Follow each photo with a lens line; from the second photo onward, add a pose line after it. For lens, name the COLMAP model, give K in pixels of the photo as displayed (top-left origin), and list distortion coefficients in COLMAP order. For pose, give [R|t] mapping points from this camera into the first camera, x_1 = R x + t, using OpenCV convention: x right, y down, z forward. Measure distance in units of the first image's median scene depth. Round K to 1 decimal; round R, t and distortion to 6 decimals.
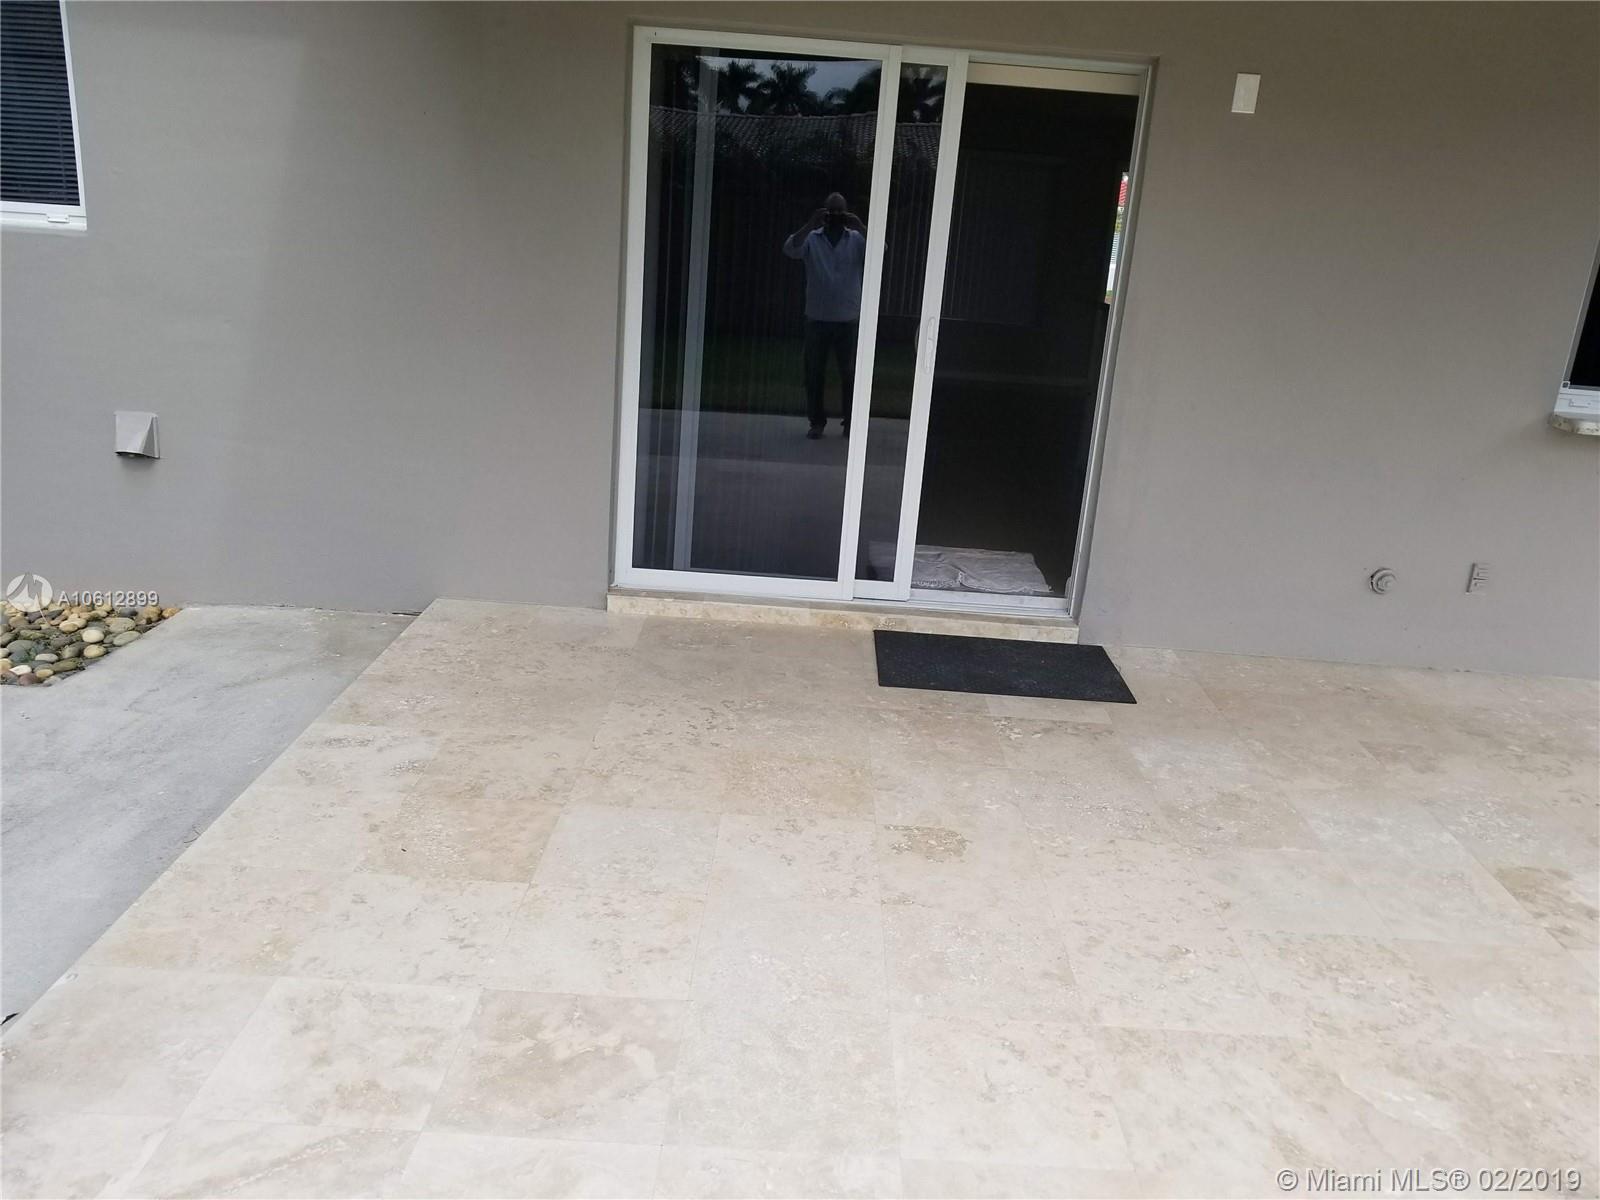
lens RADIAL K [[1259.3, 0, 799.8], [0, 1259.3, 596.4], [0, 0, 1]] dist [-0.004823, -0.001427]
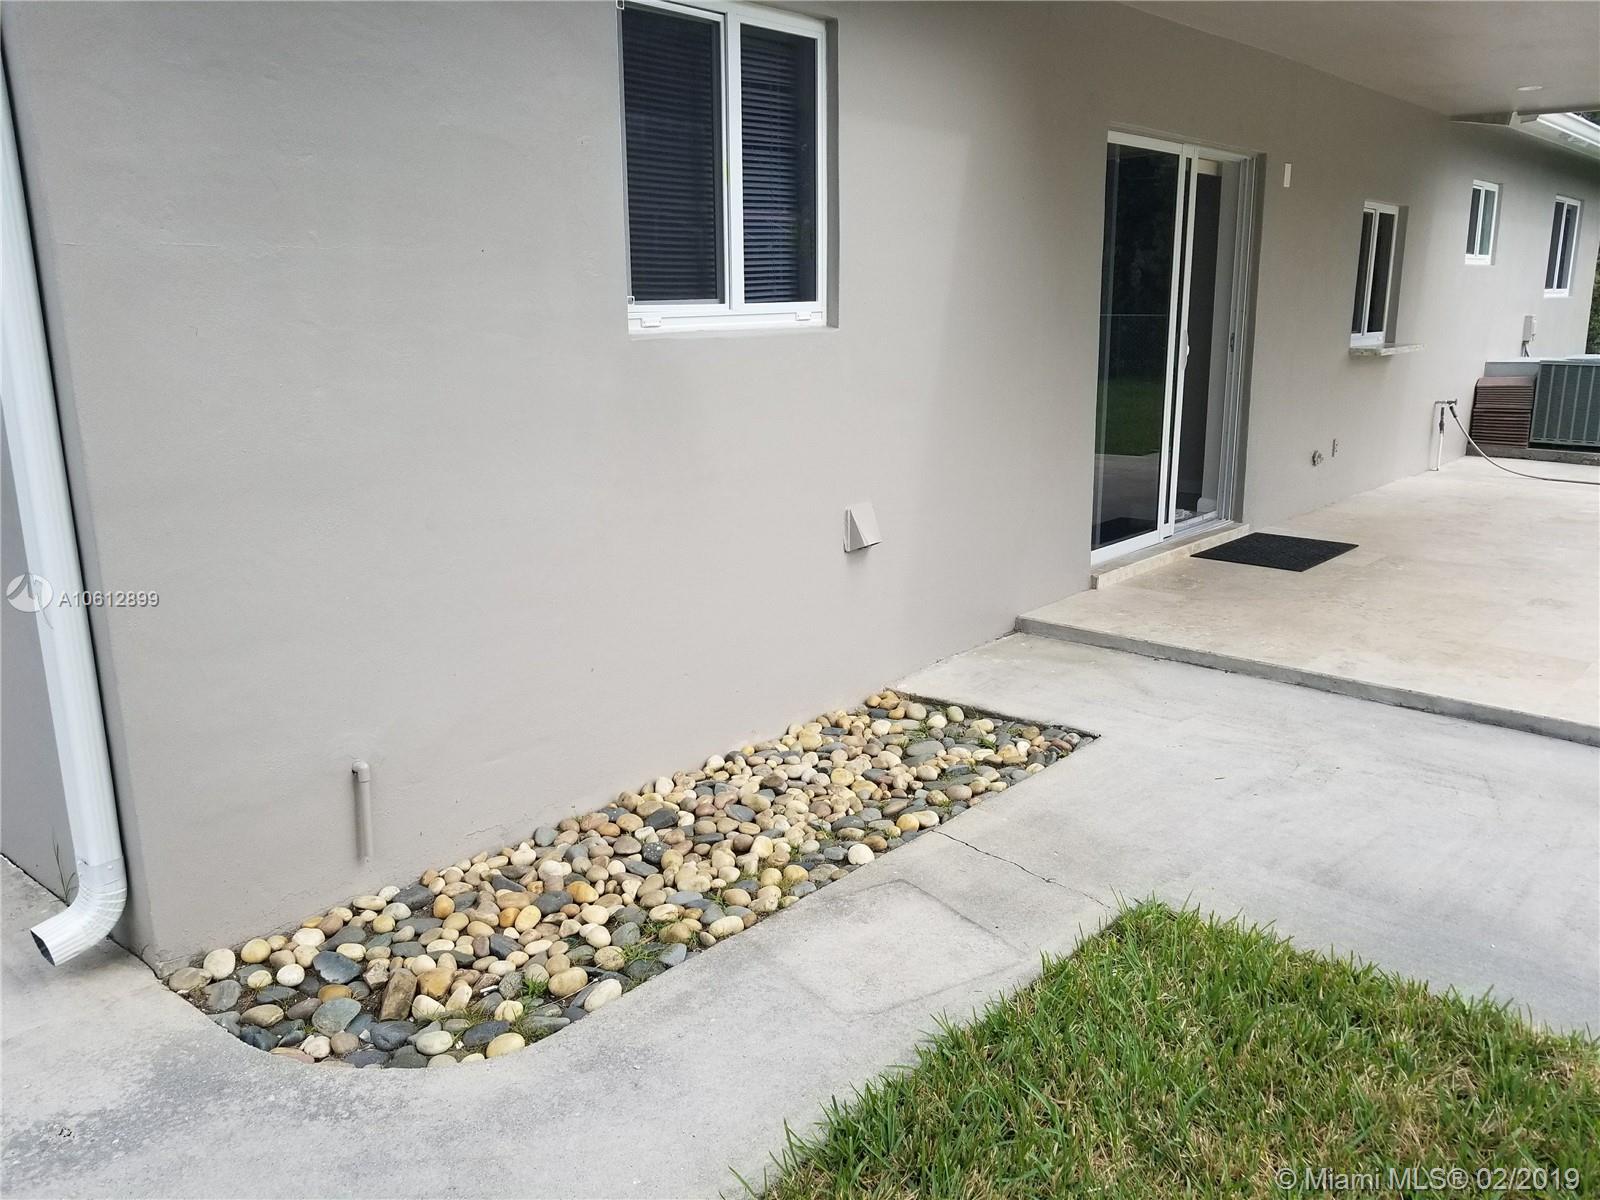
lens RADIAL K [[1259.3, 0, 801.7], [0, 1259.3, 602.7], [0, 0, 1]] dist [-0.004823, -0.001427]
pose [[0.658652, -0.254333, 0.708161, -1.553499], [0.270995, 0.958167, 0.092073, -0.213236], [-0.701954, 0.131264, 0.700022, 0.425205]]
